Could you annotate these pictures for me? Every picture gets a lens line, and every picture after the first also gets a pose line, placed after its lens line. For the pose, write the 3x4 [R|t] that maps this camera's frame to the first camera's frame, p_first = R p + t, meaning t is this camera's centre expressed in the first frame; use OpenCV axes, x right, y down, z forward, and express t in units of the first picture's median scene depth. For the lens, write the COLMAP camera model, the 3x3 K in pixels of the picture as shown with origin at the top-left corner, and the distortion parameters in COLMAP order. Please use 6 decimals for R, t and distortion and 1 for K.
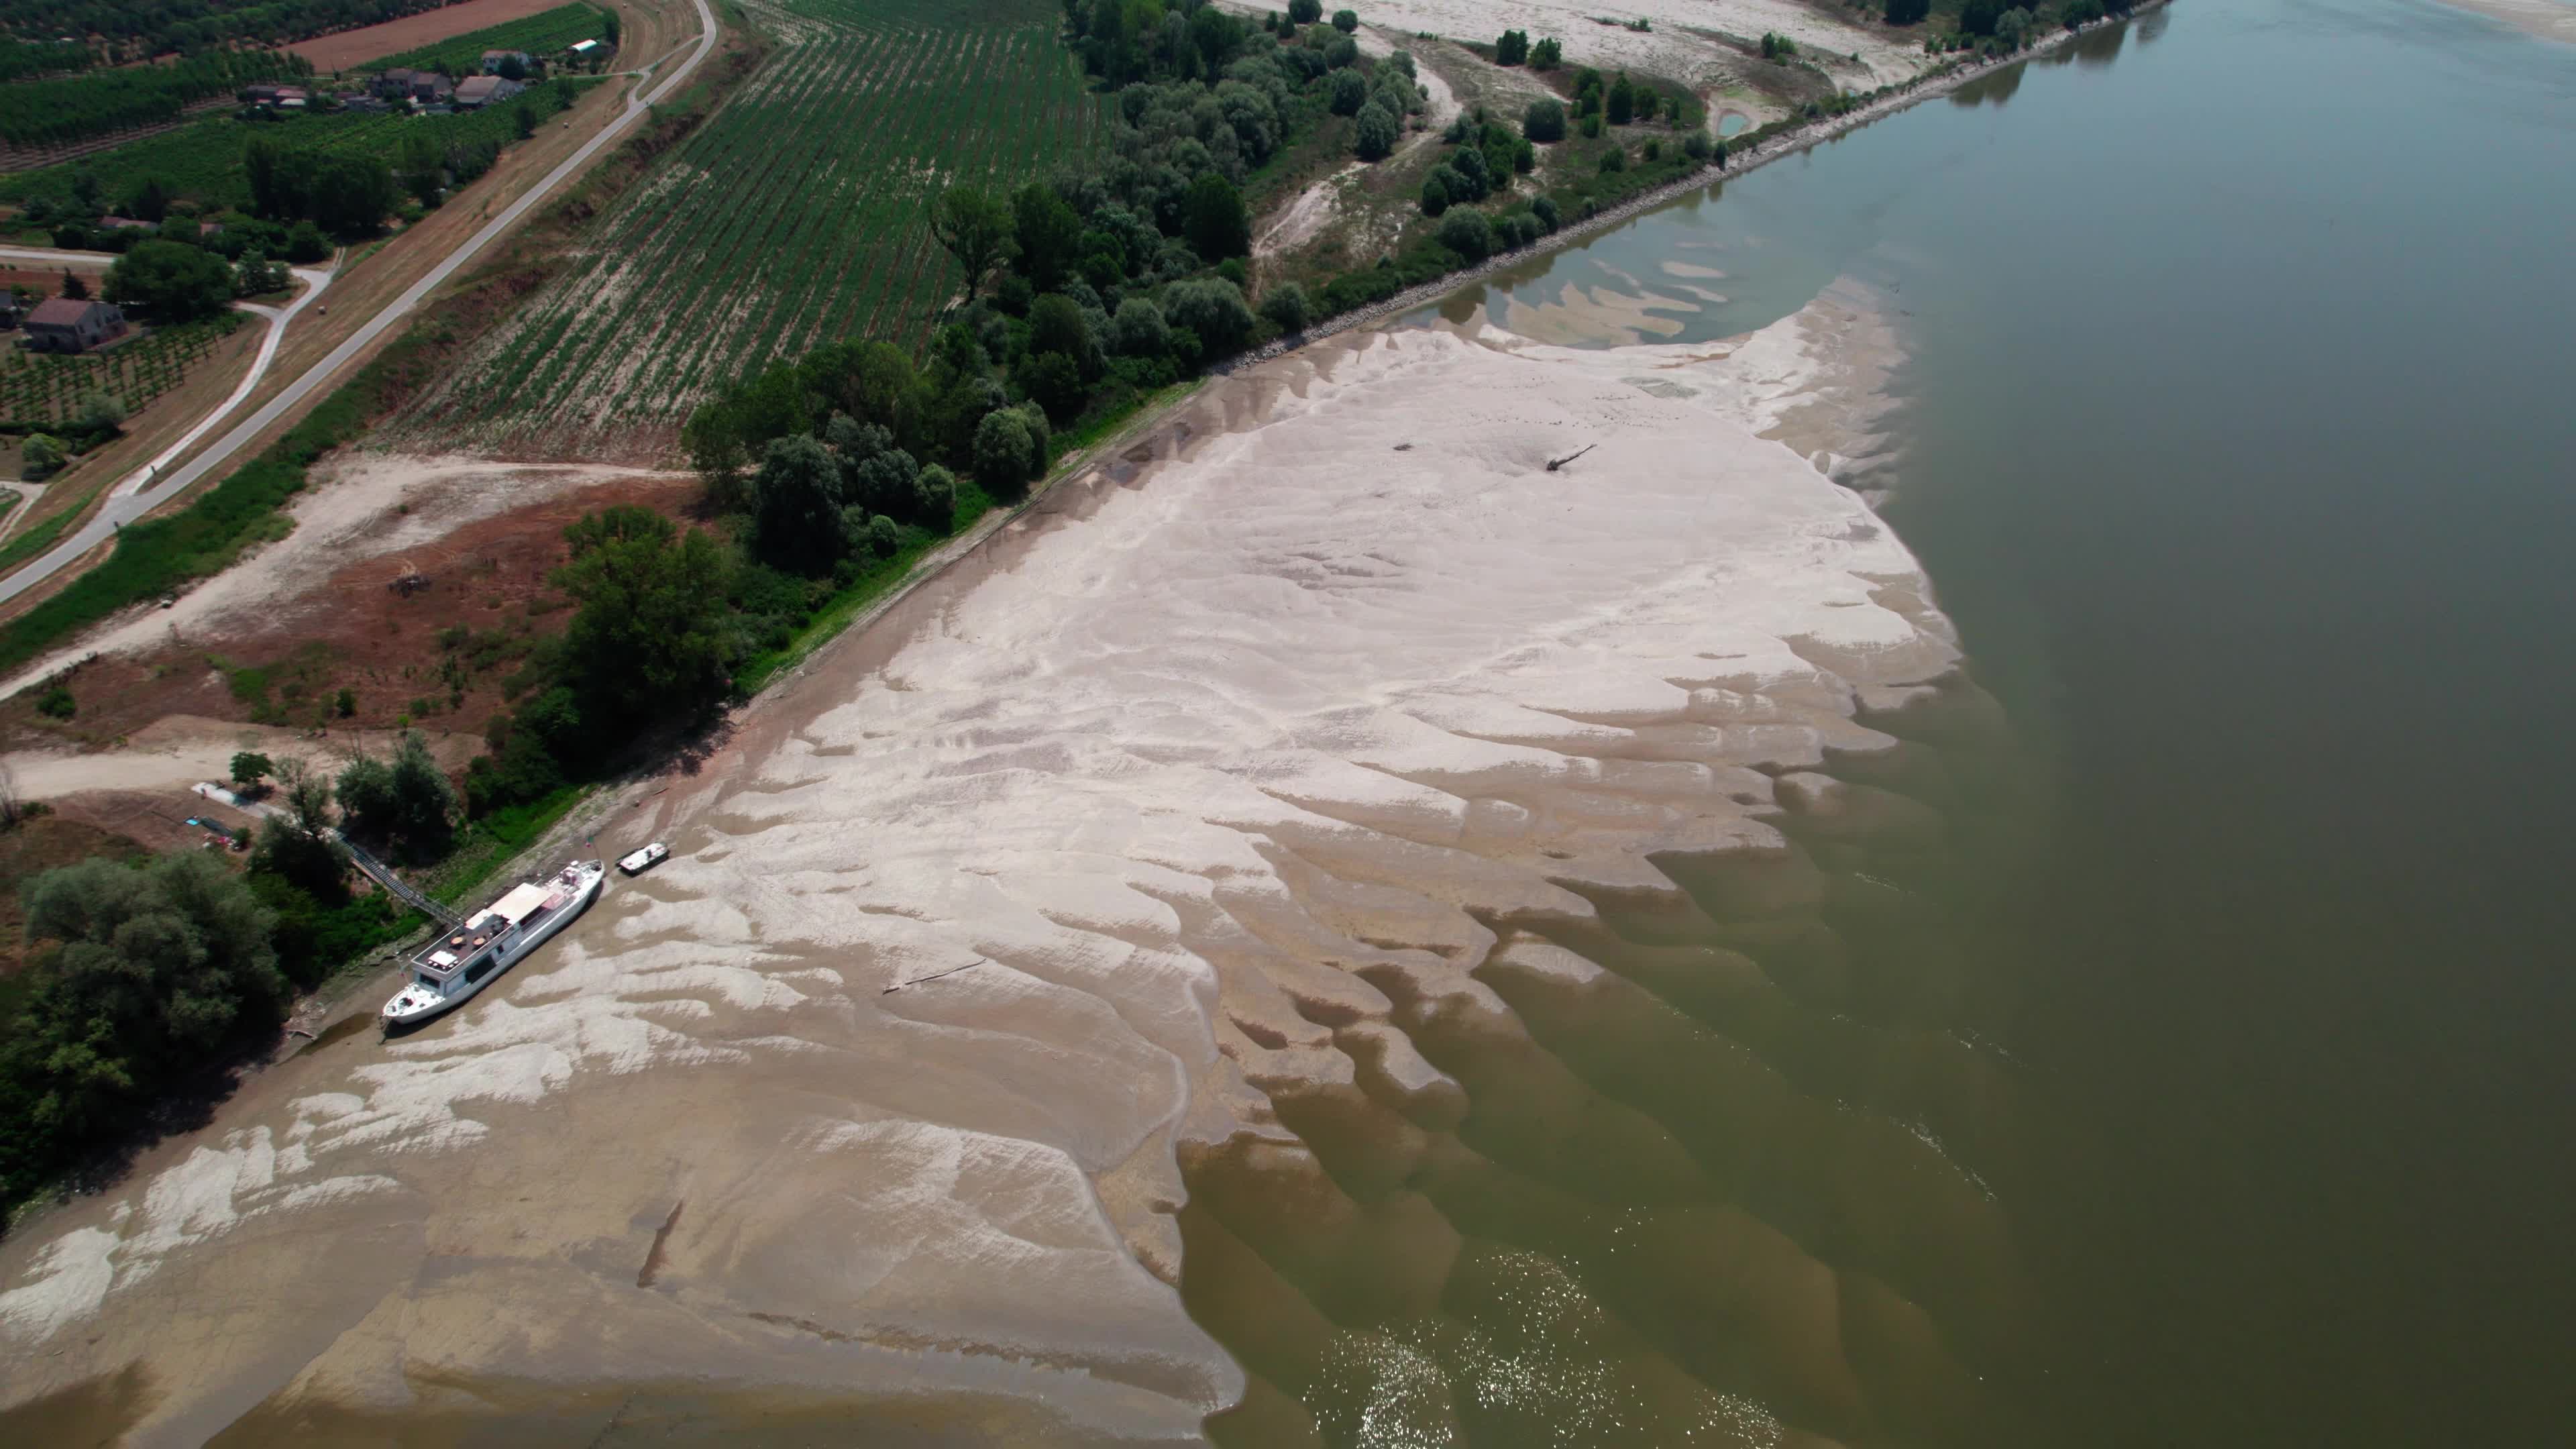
lens RADIAL K [[1681.1, 0, 1288.0], [0, 1681.1, 724.5], [0, 0, 1]] dist [-0.074017, 0.057208]
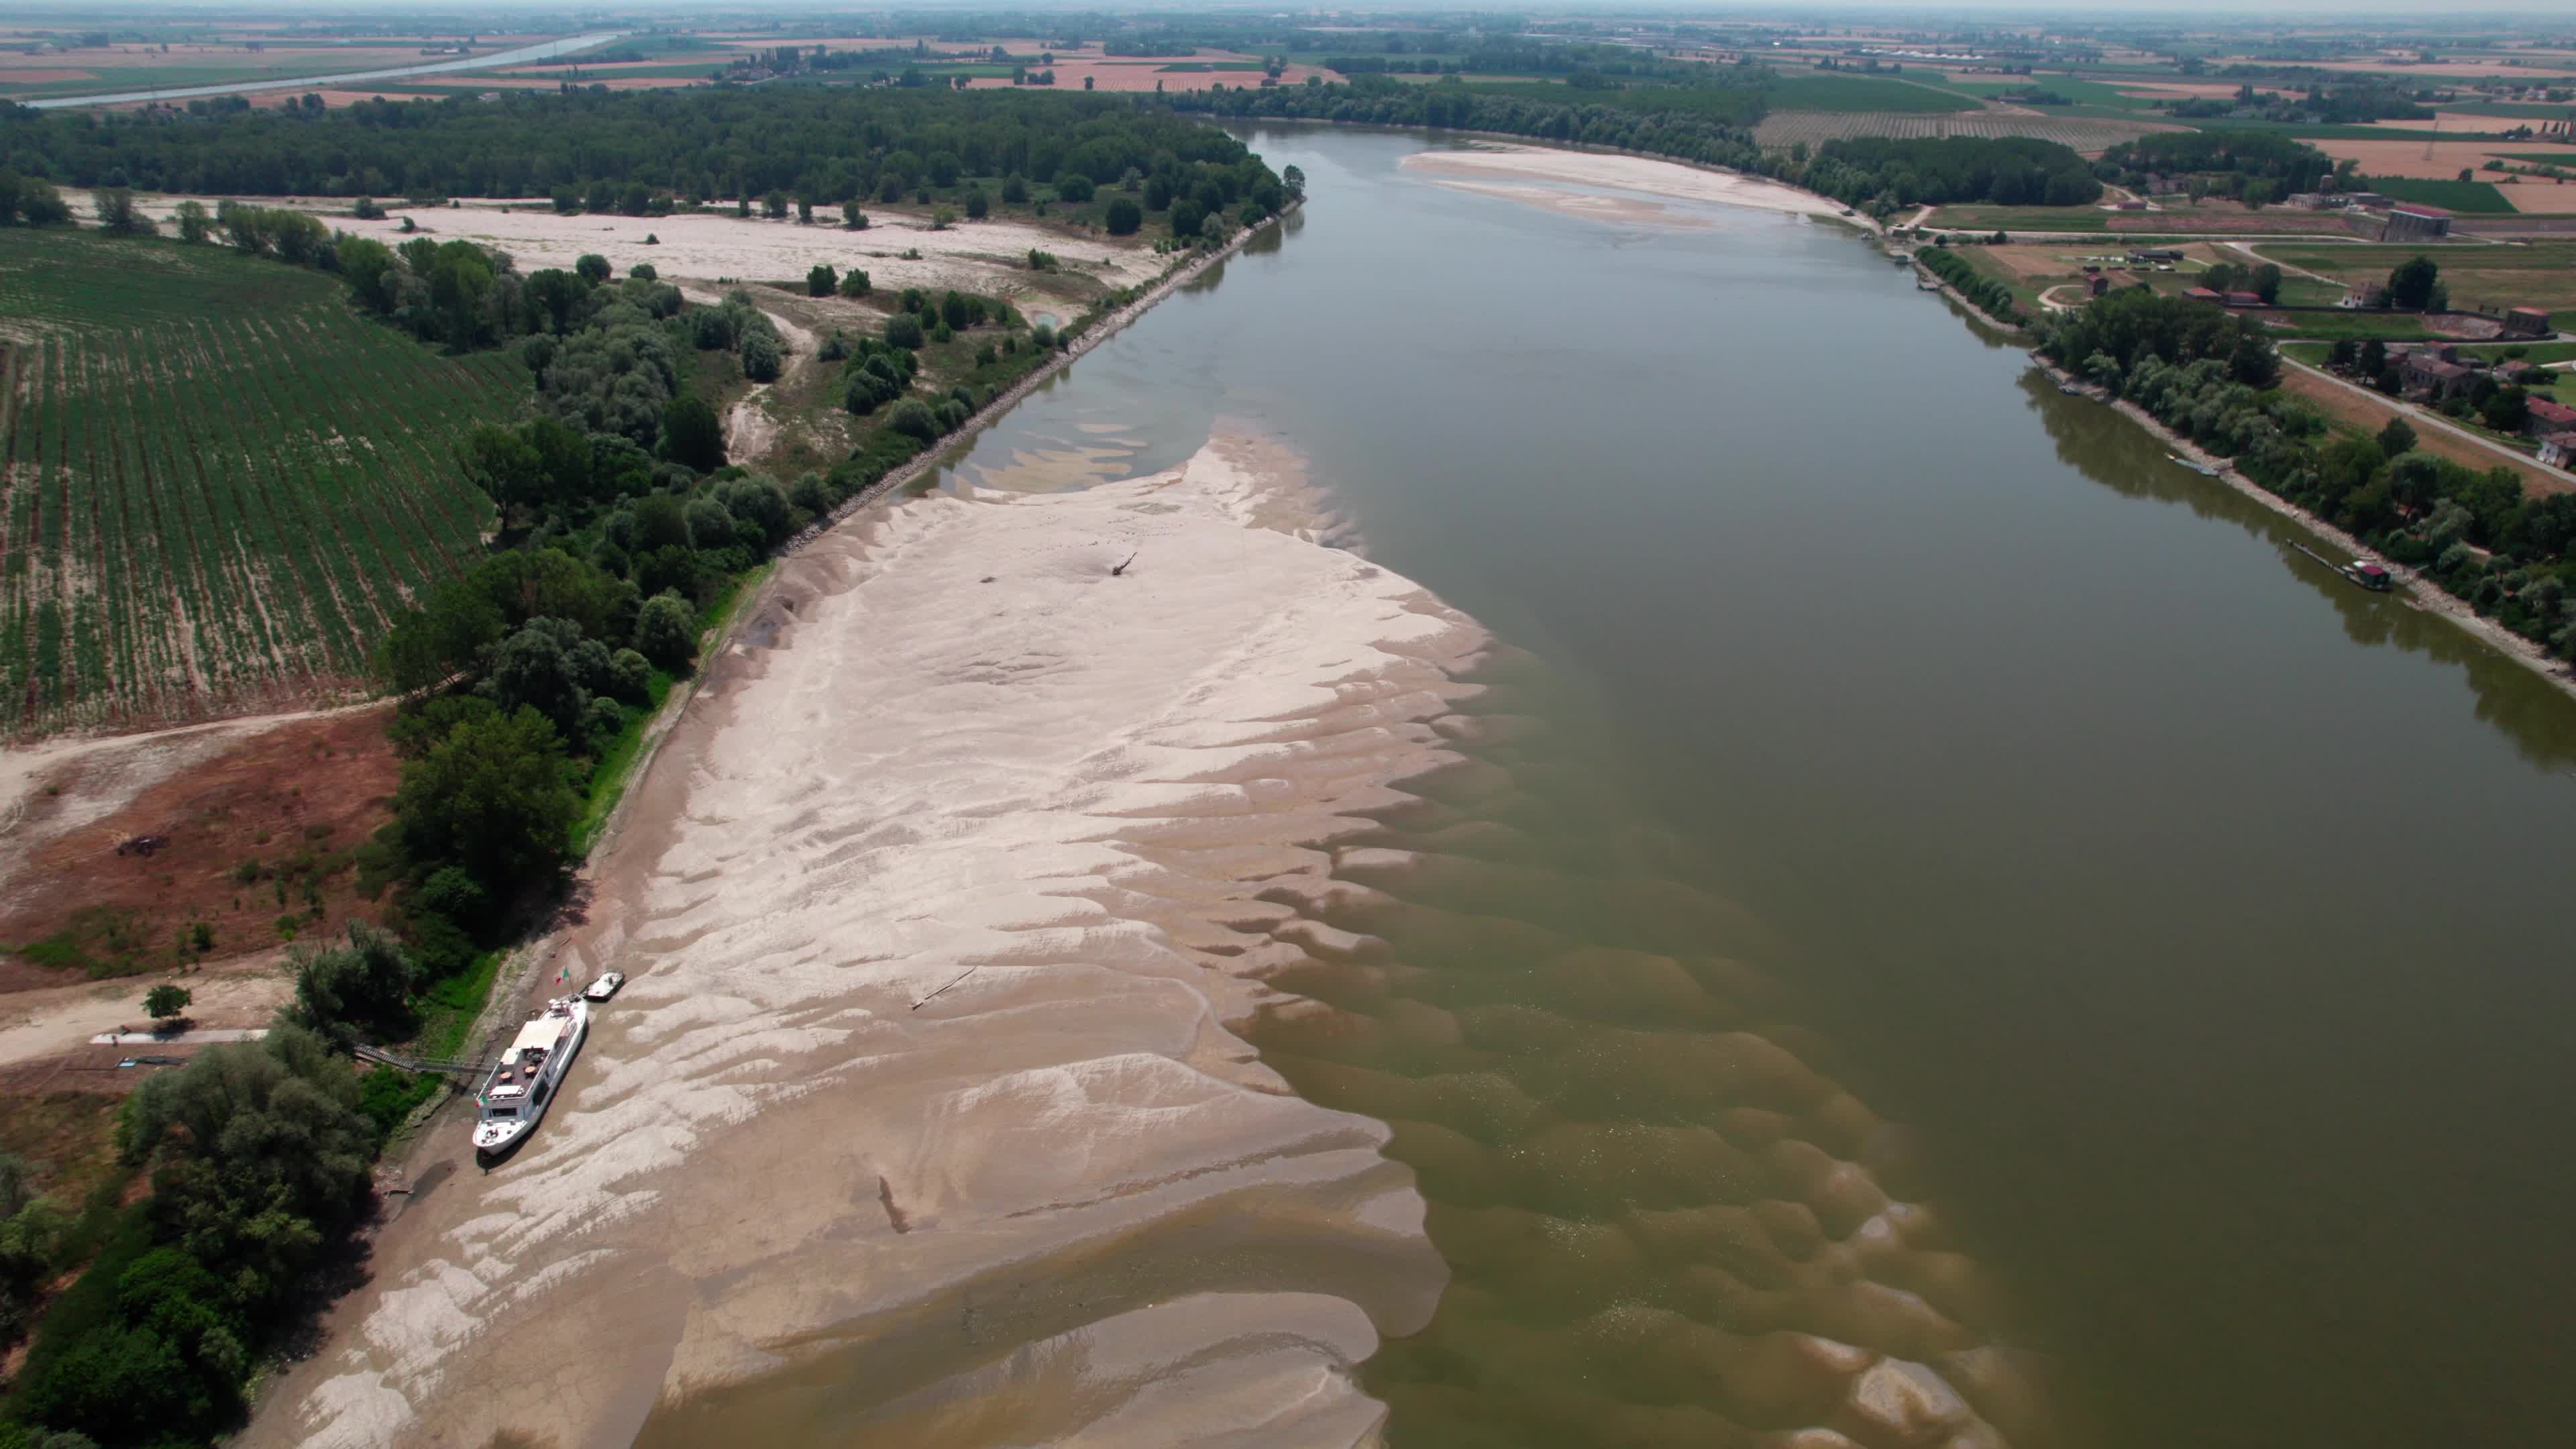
lens RADIAL K [[1681.1, 0, 1288.0], [0, 1681.1, 724.5], [0, 0, 1]] dist [-0.074017, 0.057208]
pose [[0.868632, -0.198972, 0.453749, -0.408127], [0.258976, 0.963087, -0.073450, 0.098691], [-0.422385, 0.181311, 0.888097, -0.153859]]
